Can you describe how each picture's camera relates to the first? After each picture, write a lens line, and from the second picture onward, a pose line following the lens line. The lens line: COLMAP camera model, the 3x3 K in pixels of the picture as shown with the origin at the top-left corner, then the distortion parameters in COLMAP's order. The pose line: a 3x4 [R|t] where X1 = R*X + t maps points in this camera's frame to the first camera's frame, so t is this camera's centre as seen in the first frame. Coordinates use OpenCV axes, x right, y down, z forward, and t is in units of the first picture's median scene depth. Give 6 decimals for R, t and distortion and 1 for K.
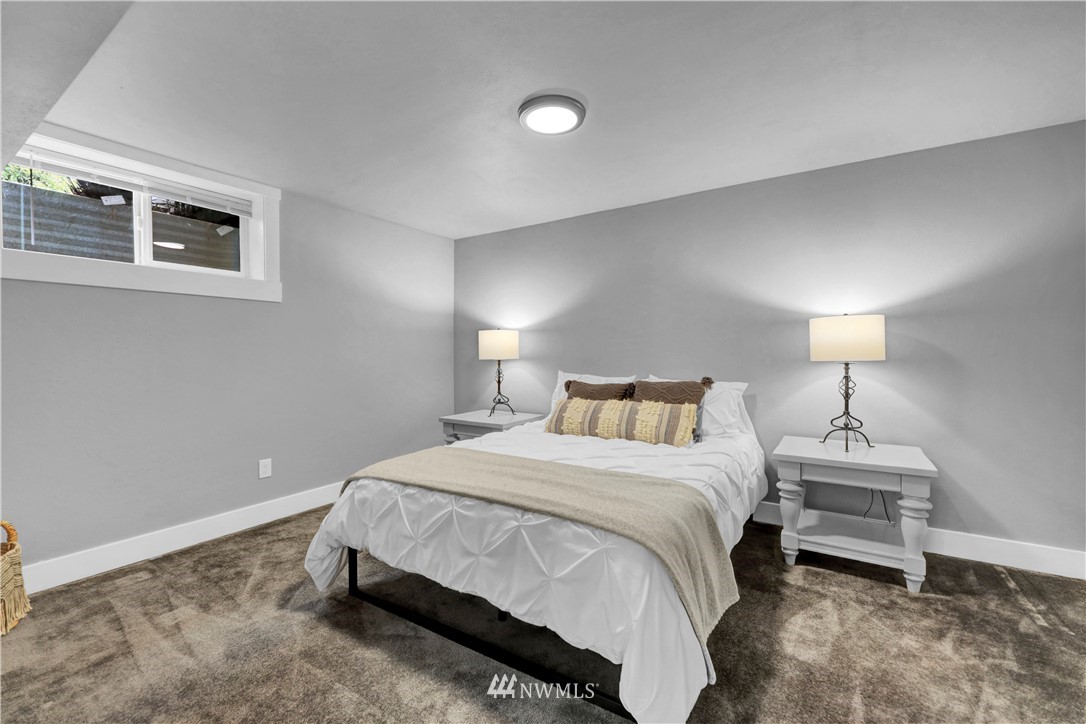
lens RADIAL K [[467.0, 0, 543.8], [0, 467.0, 360.1], [0, 0, 1]] dist [-0.001515, -0.000254]
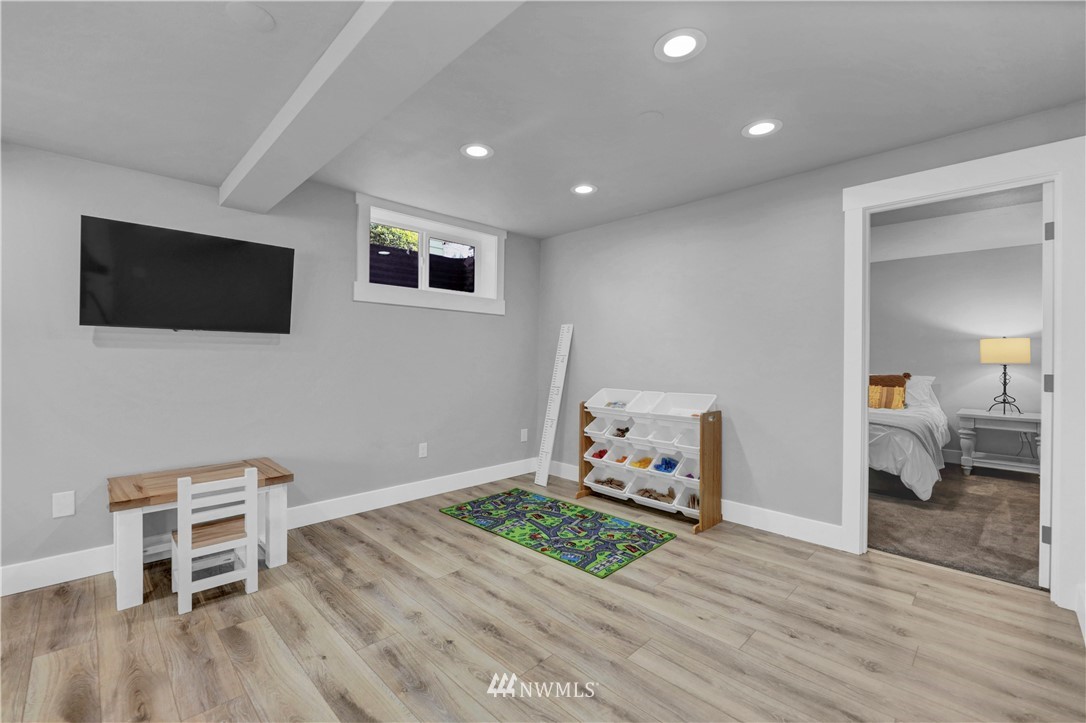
lens RADIAL K [[467.0, 0, 545.4], [0, 467.0, 358.6], [0, 0, 1]] dist [-0.001515, -0.000254]
pose [[0.975917, 0.015017, -0.217627, -0.629283], [-0.016595, 0.999848, -0.005426, 0.018873], [0.217512, 0.008907, 0.976017, -1.042250]]
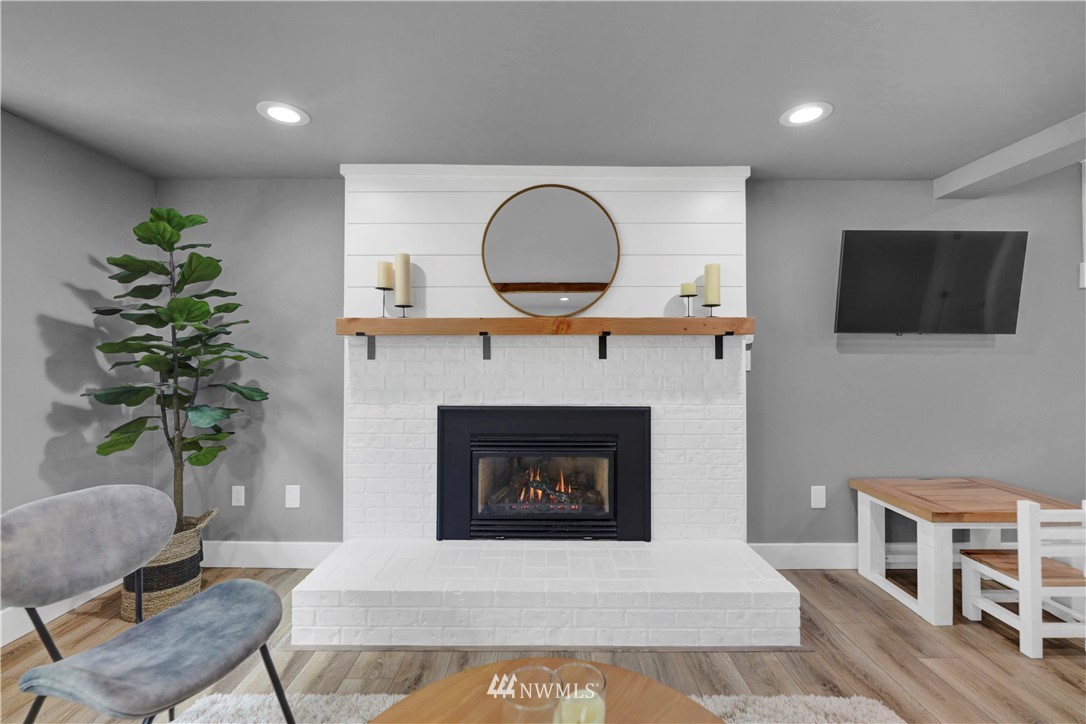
lens RADIAL K [[467.0, 0, 558.2], [0, 467.0, 352.2], [0, 0, 1]] dist [-0.001515, -0.000254]
pose [[0.546122, -0.005609, -0.837687, -2.464091], [-0.014144, 0.999773, -0.015915, 0.047959], [0.837586, 0.020539, 0.545919, -2.096643]]
